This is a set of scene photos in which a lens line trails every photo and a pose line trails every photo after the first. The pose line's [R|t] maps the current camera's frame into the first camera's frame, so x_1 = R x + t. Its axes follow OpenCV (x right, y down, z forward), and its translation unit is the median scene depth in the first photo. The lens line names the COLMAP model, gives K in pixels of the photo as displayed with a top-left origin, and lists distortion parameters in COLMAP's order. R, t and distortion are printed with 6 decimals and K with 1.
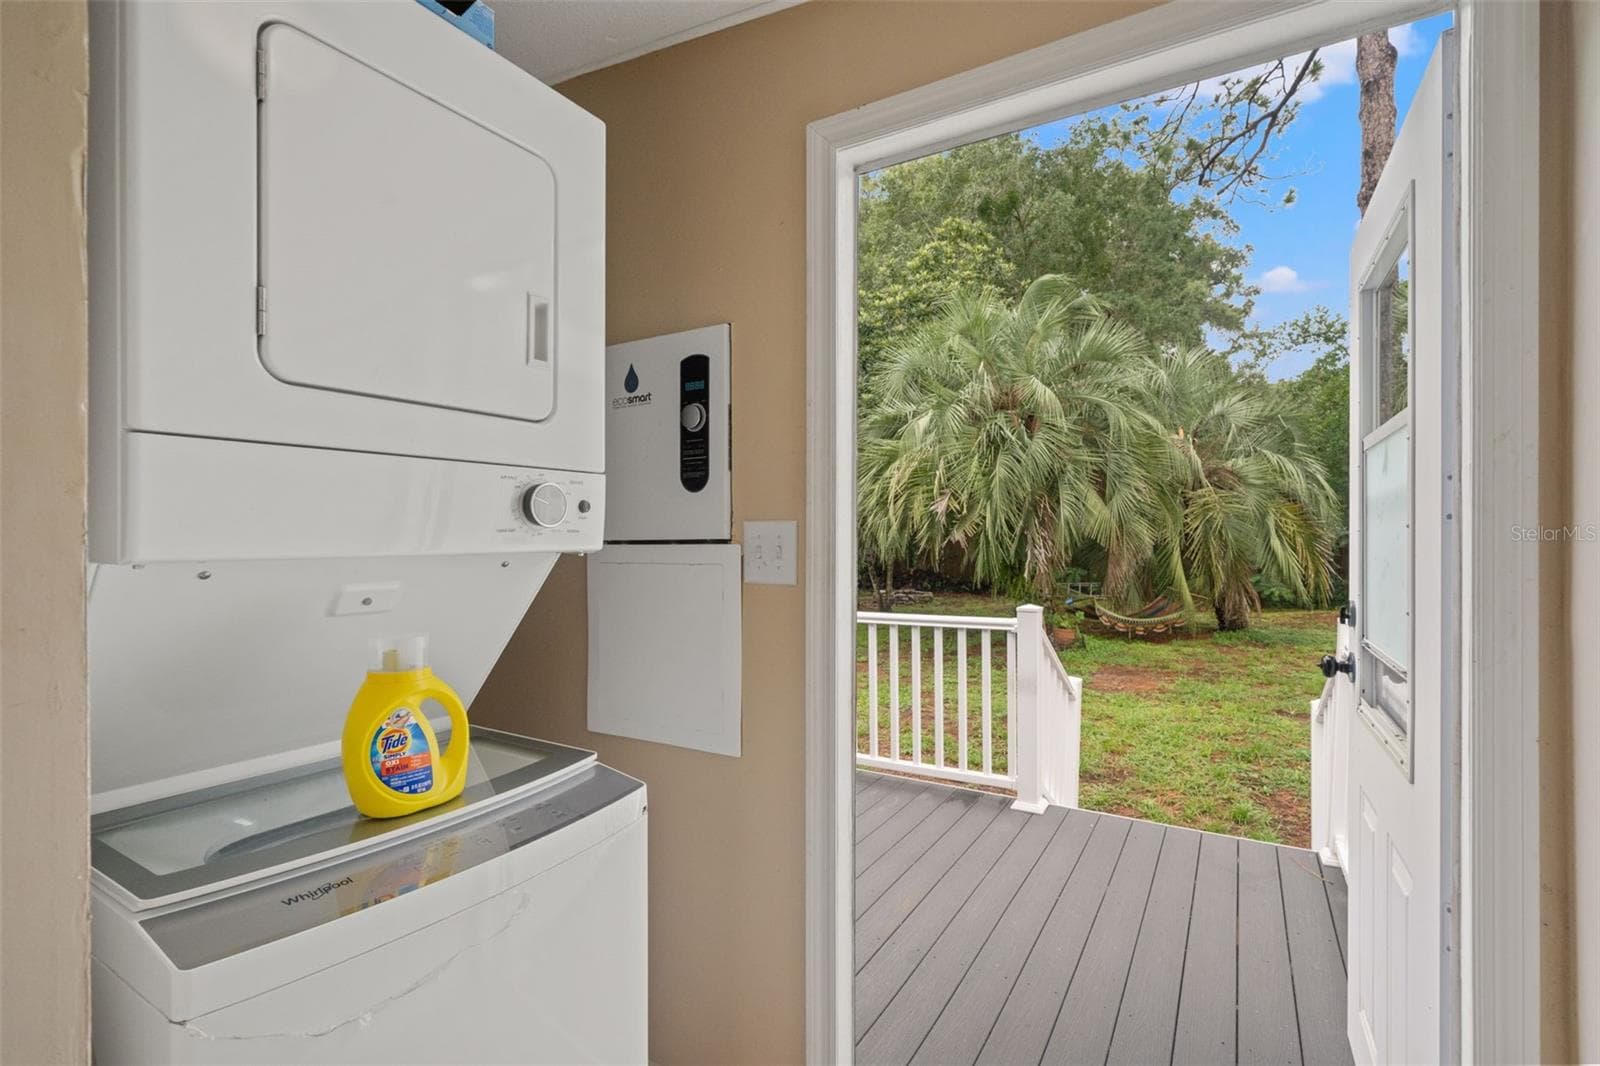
lens RADIAL K [[740.2, 0, 801.4], [0, 740.2, 567.1], [0, 0, 1]] dist [0.000641, 0.000120]
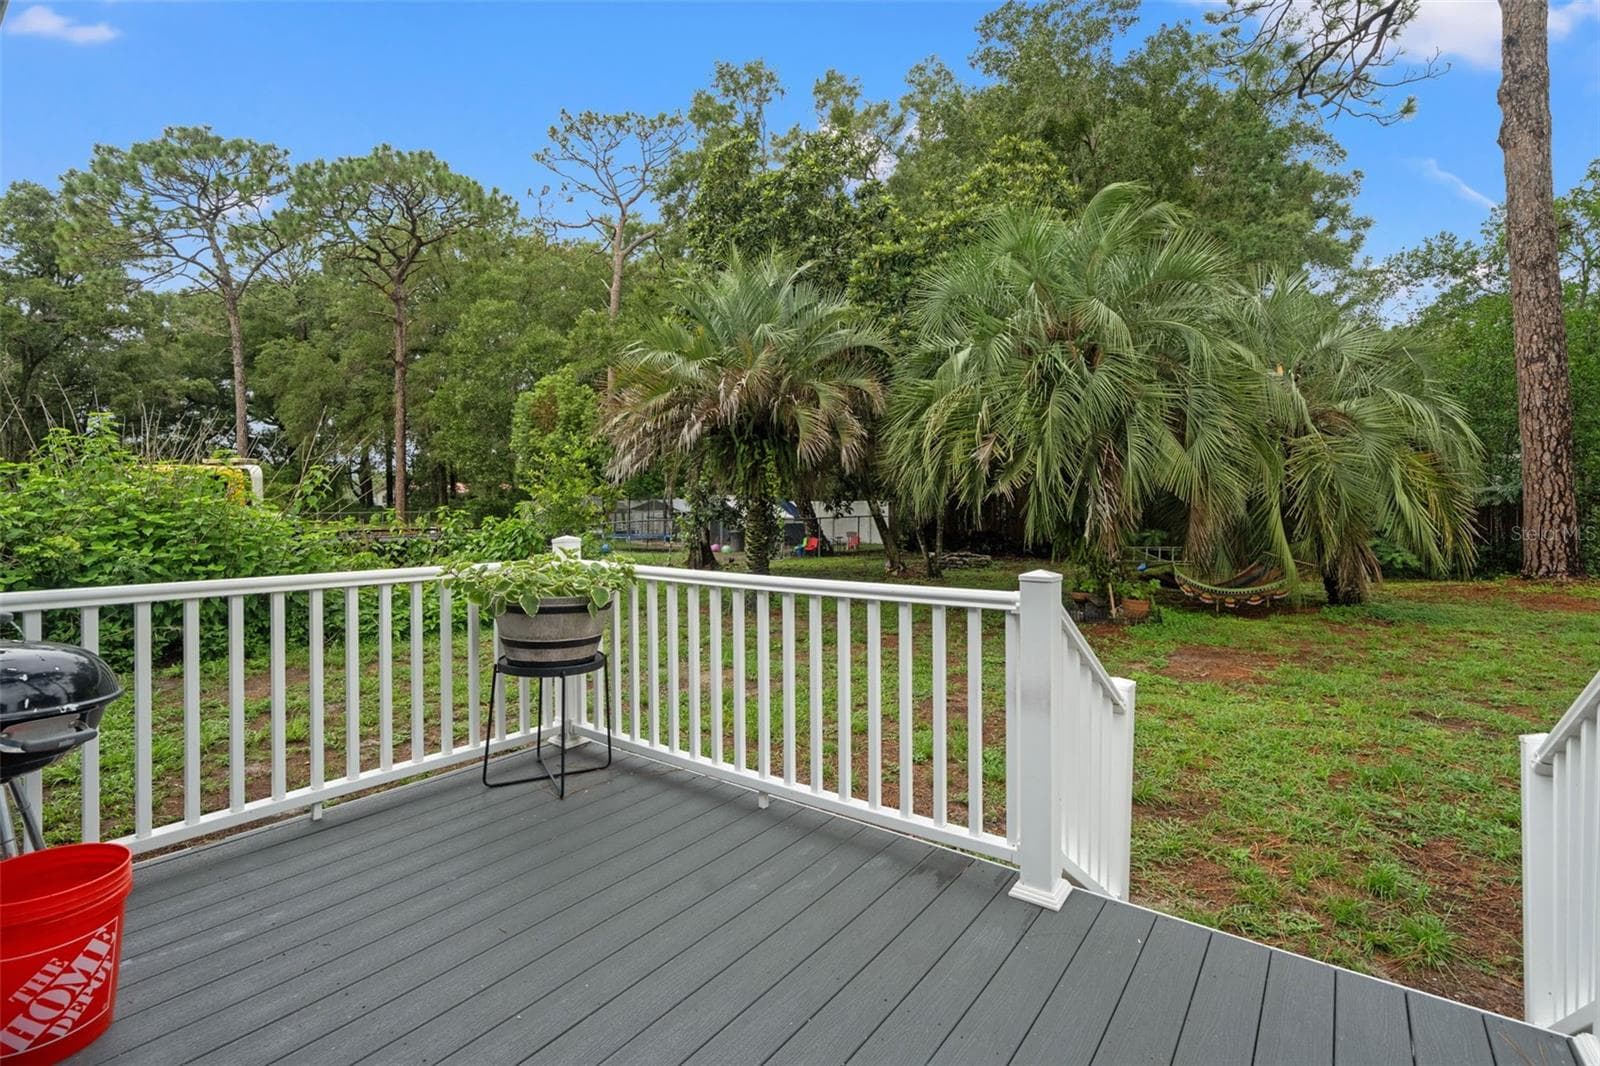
lens RADIAL K [[751.1, 0, 798.0], [0, 751.1, 513.7], [0, 0, 1]] dist [0.000198, -0.000505]
pose [[0.995492, 0.005470, -0.094692, 0.052901], [-0.007372, 0.999778, -0.019750, 0.005387], [0.094563, 0.020359, 0.995311, 0.110604]]
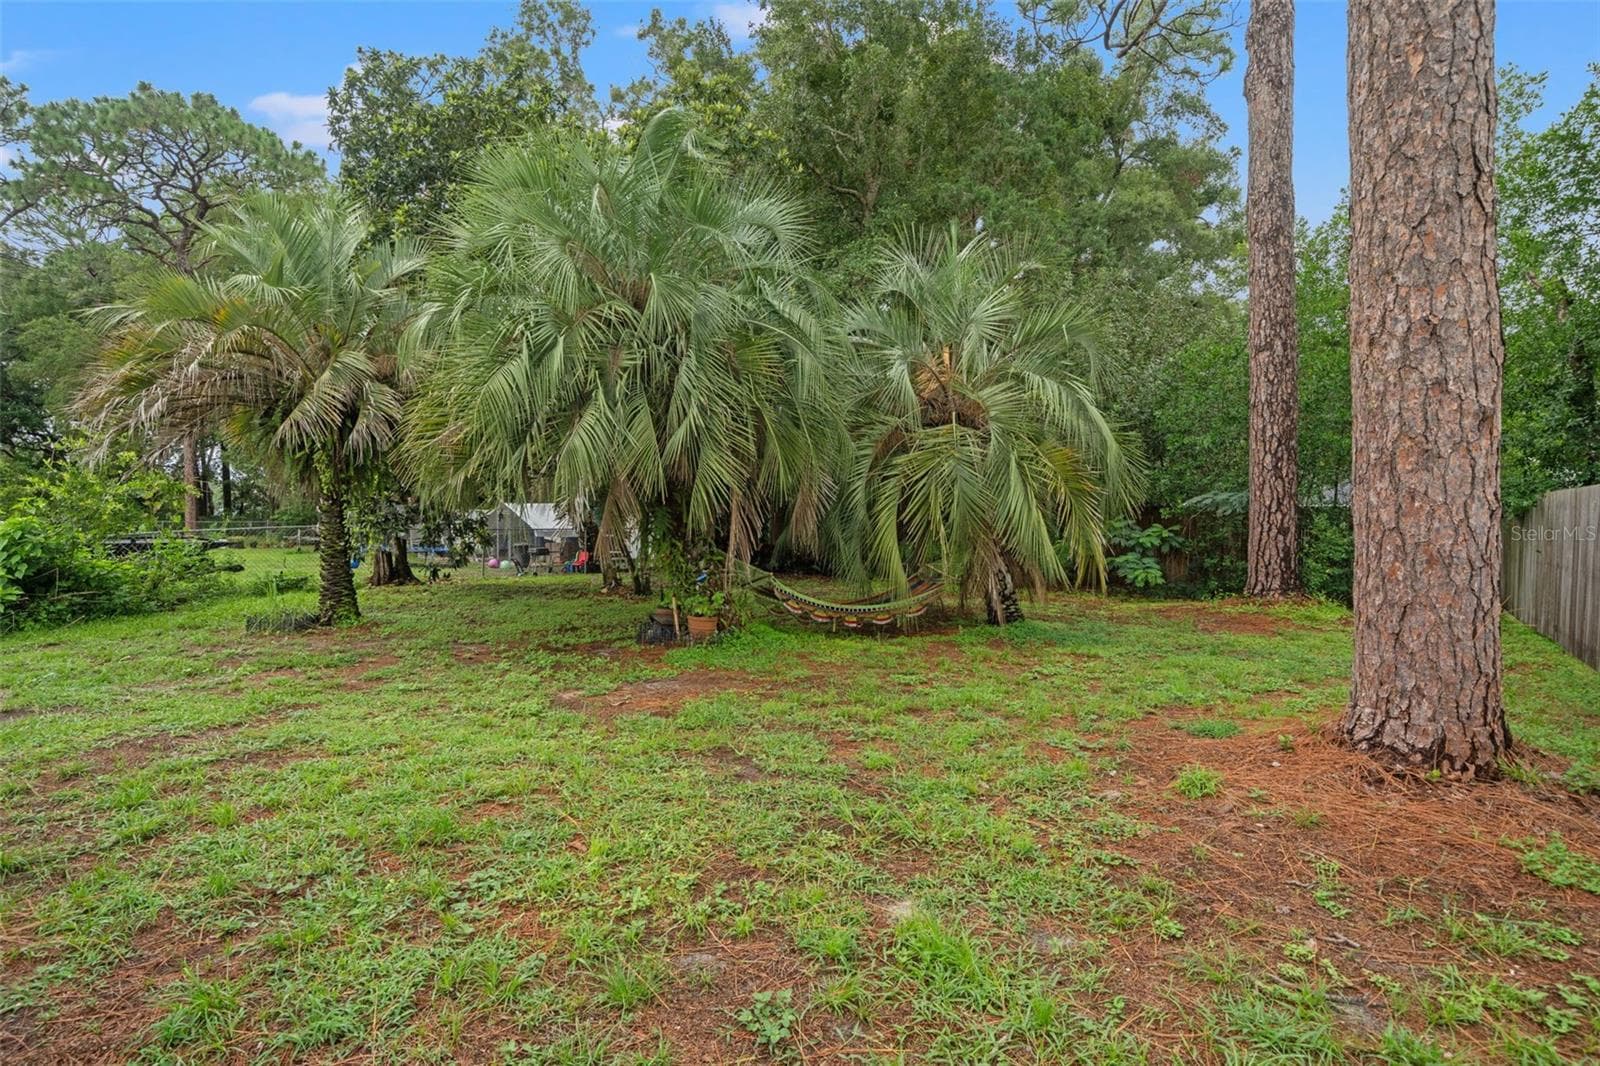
lens RADIAL K [[821.6, 0, 800.8], [0, 821.6, 571.7], [0, 0, 1]] dist [0.000014, 0.000069]
pose [[0.998946, 0.015908, -0.043063, 0.493714], [-0.014776, 0.999540, 0.026480, 0.018313], [0.043464, -0.025816, 0.998721, 0.219274]]
